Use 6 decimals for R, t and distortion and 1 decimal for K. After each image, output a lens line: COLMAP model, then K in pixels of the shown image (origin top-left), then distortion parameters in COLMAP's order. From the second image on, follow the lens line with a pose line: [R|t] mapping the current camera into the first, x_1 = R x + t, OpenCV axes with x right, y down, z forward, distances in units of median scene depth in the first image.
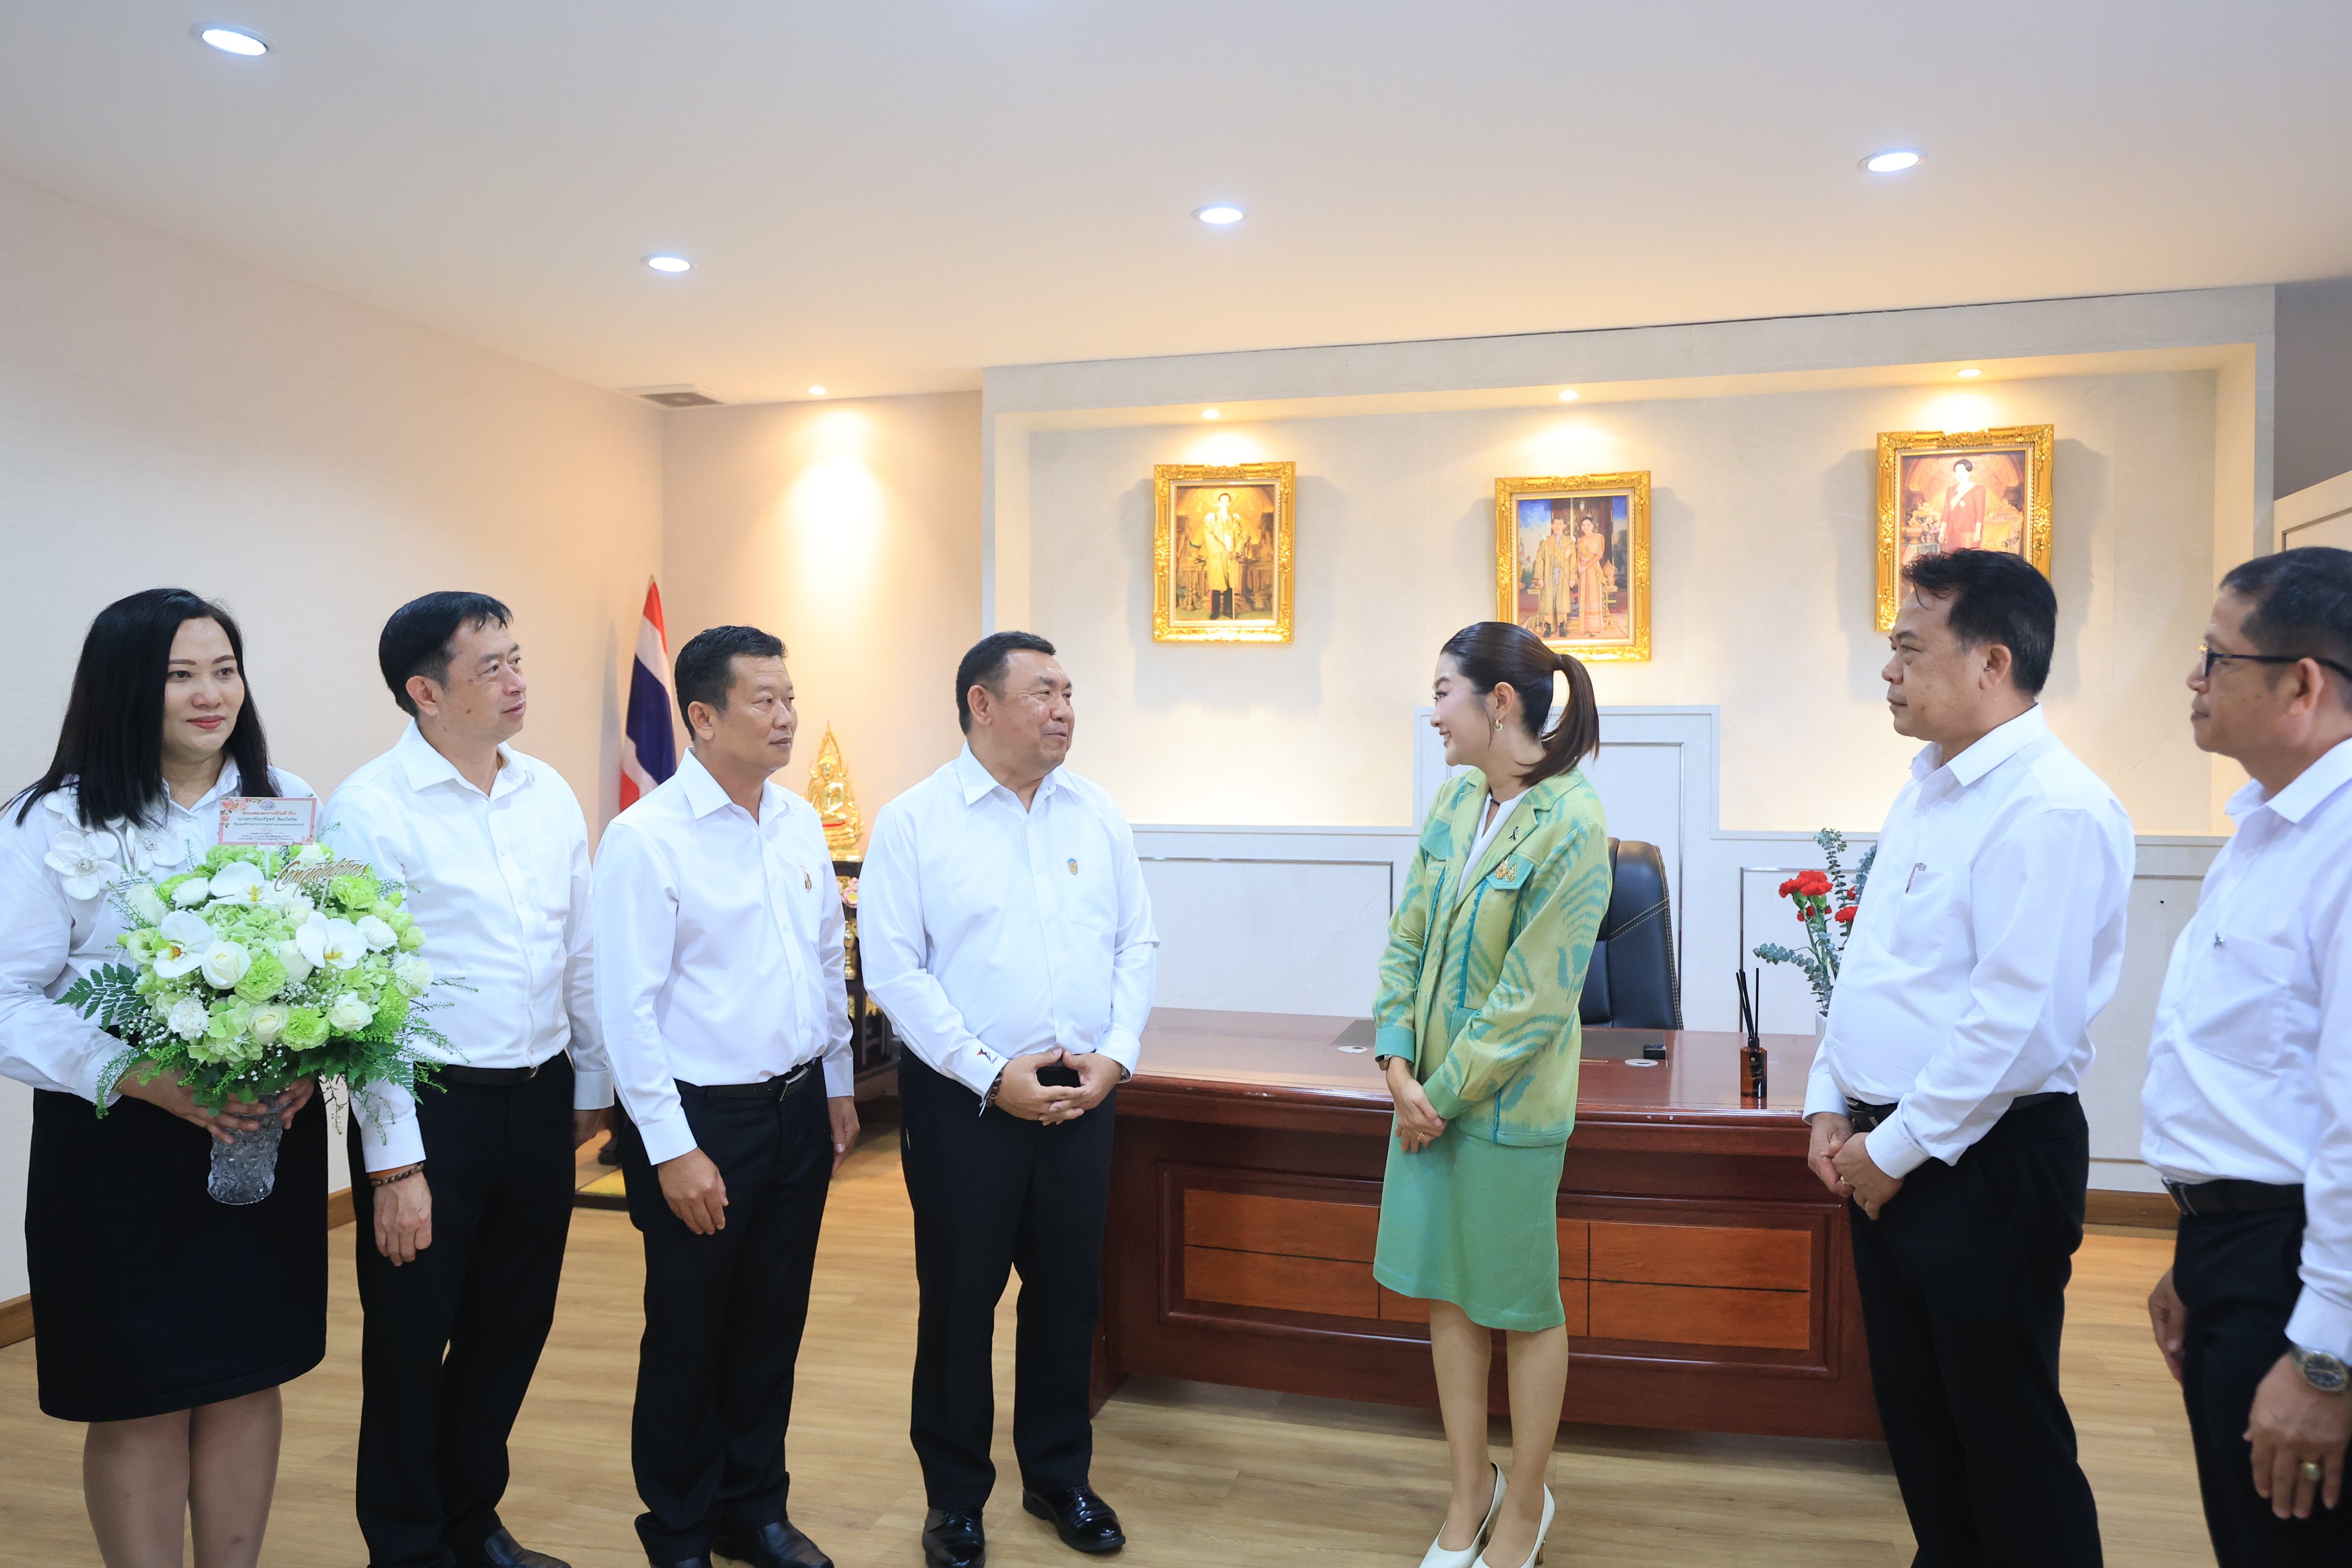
lens RADIAL K [[1682.2, 0, 1192.2], [0, 1682.2, 776.3], [0, 0, 1]] dist [-0.001163, -0.000353]
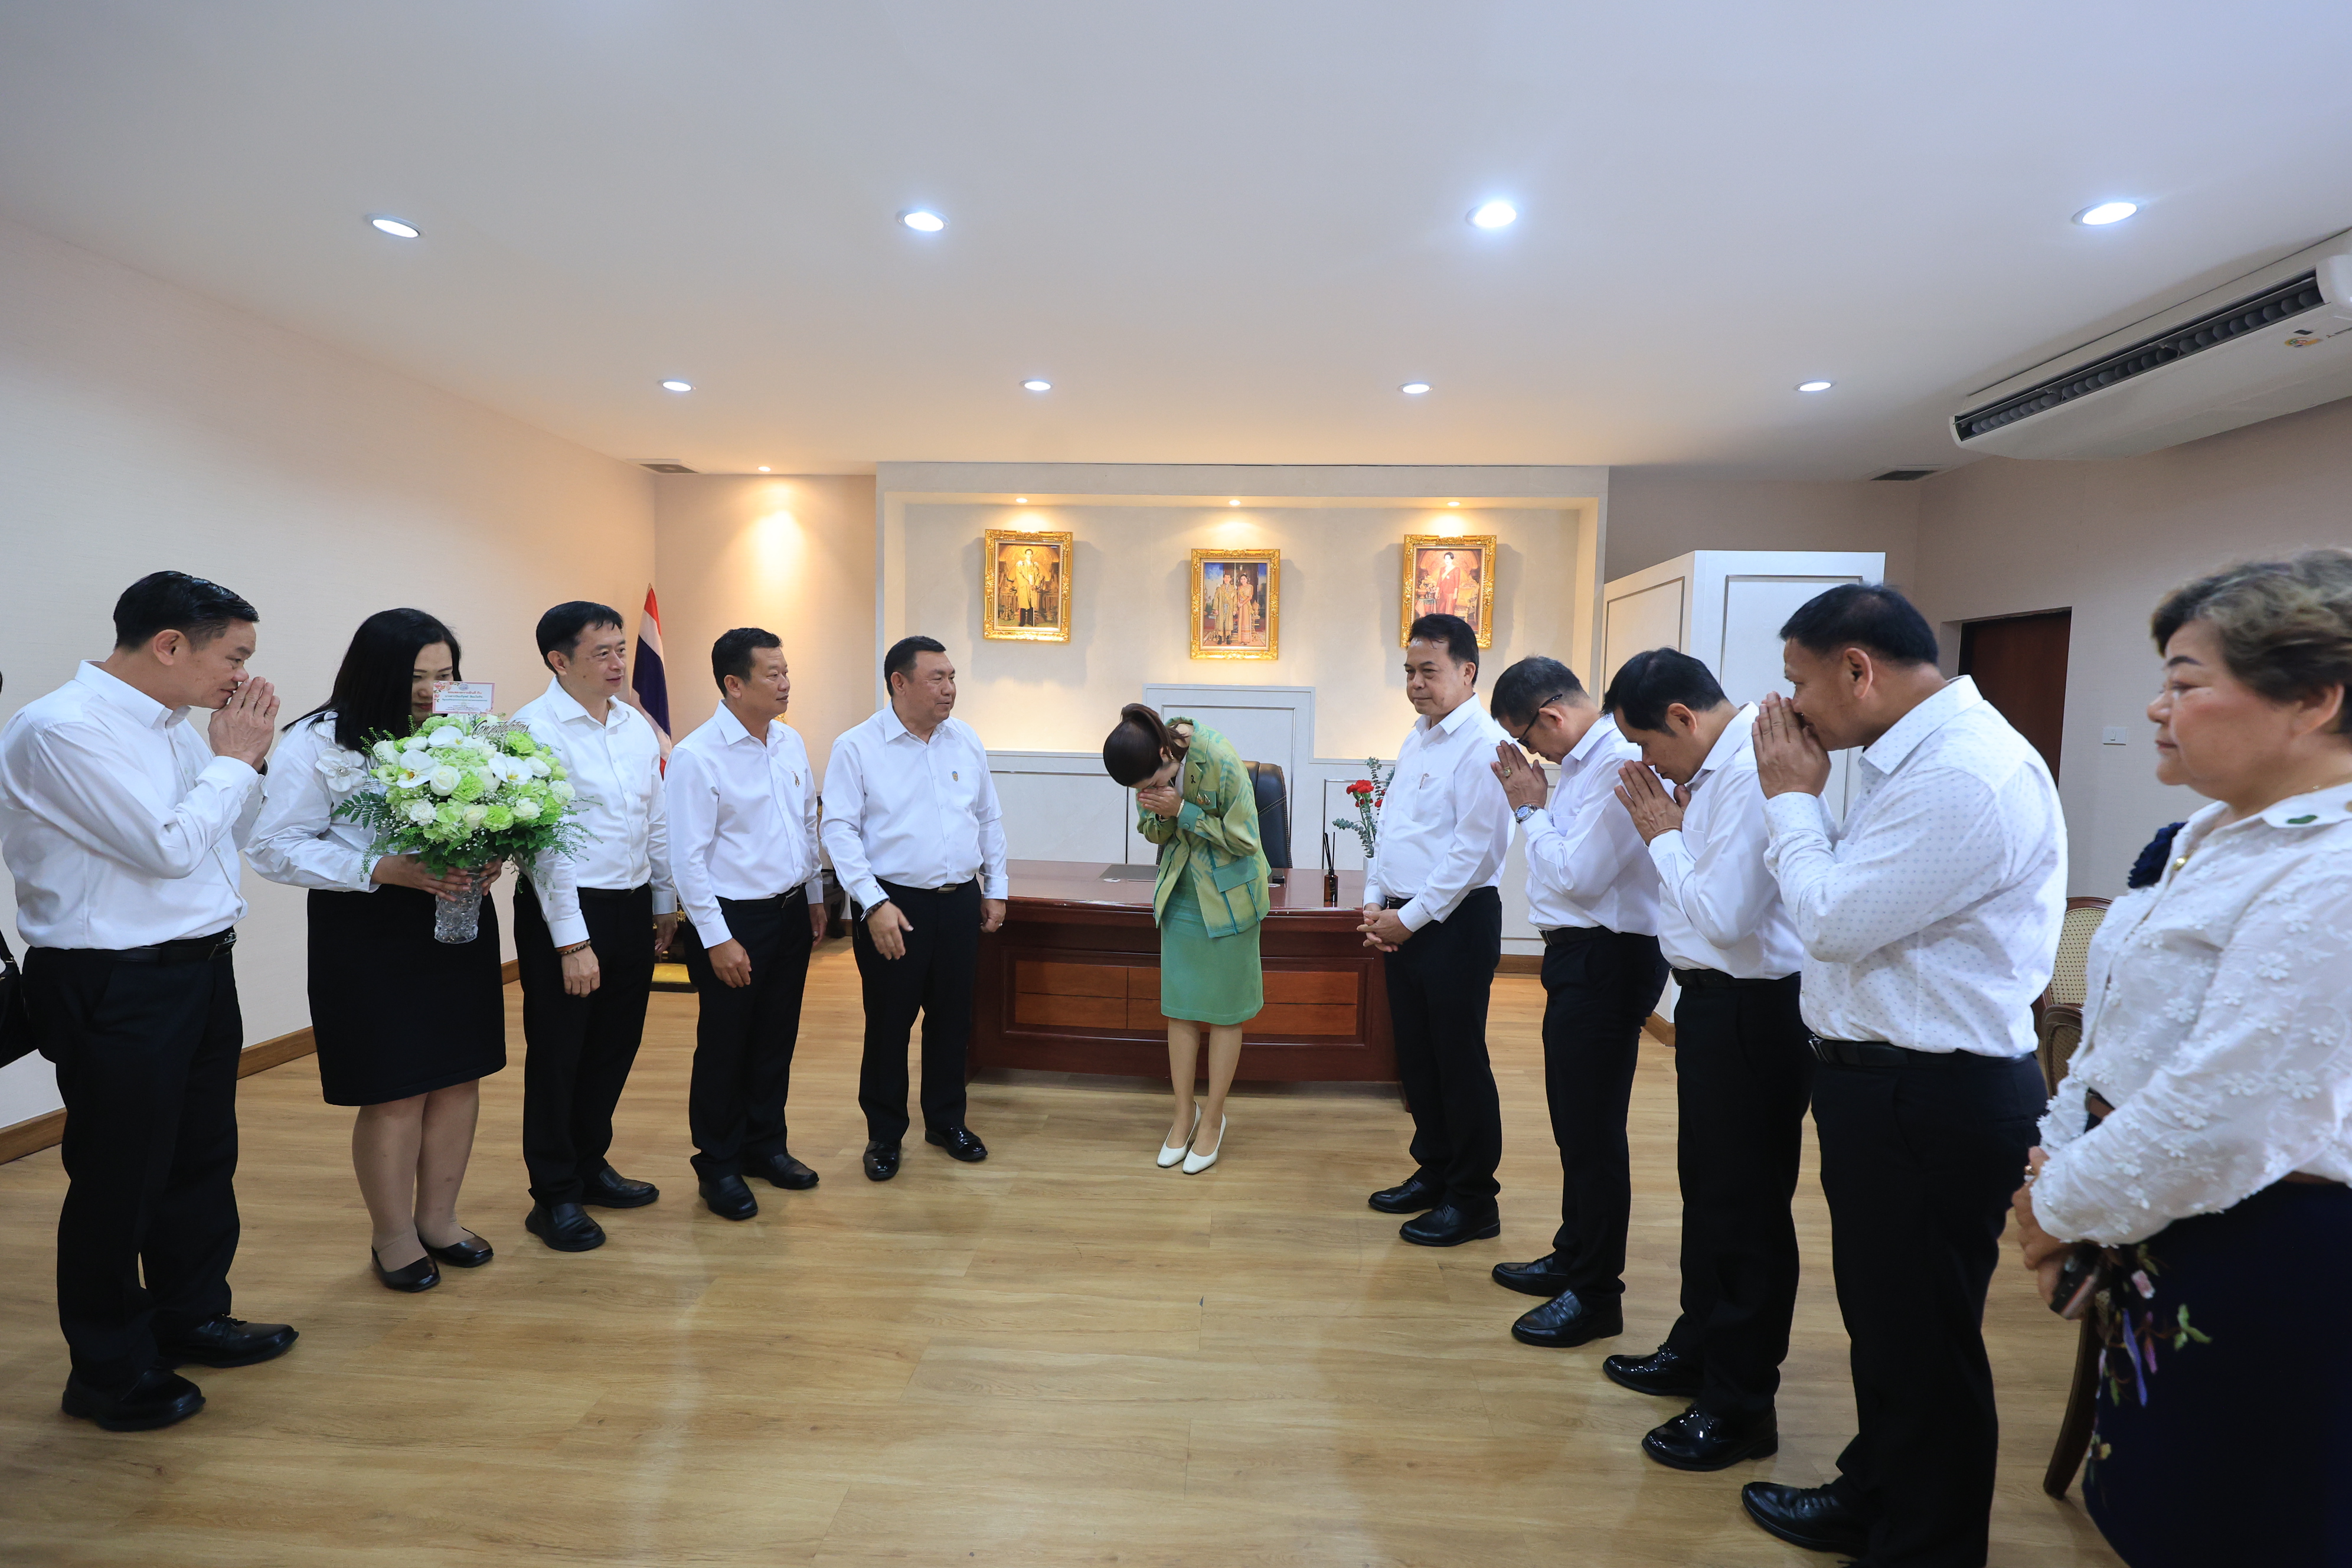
lens RADIAL K [[1090.2, 0, 1193.1], [0, 1090.2, 785.2], [0, 0, 1]] dist [0.000598, -0.000425]
pose [[0.979889, 0.006628, 0.199432, -0.043296], [-0.018062, 0.998292, 0.055568, -0.000556], [-0.198723, -0.058053, 0.978335, -0.107810]]
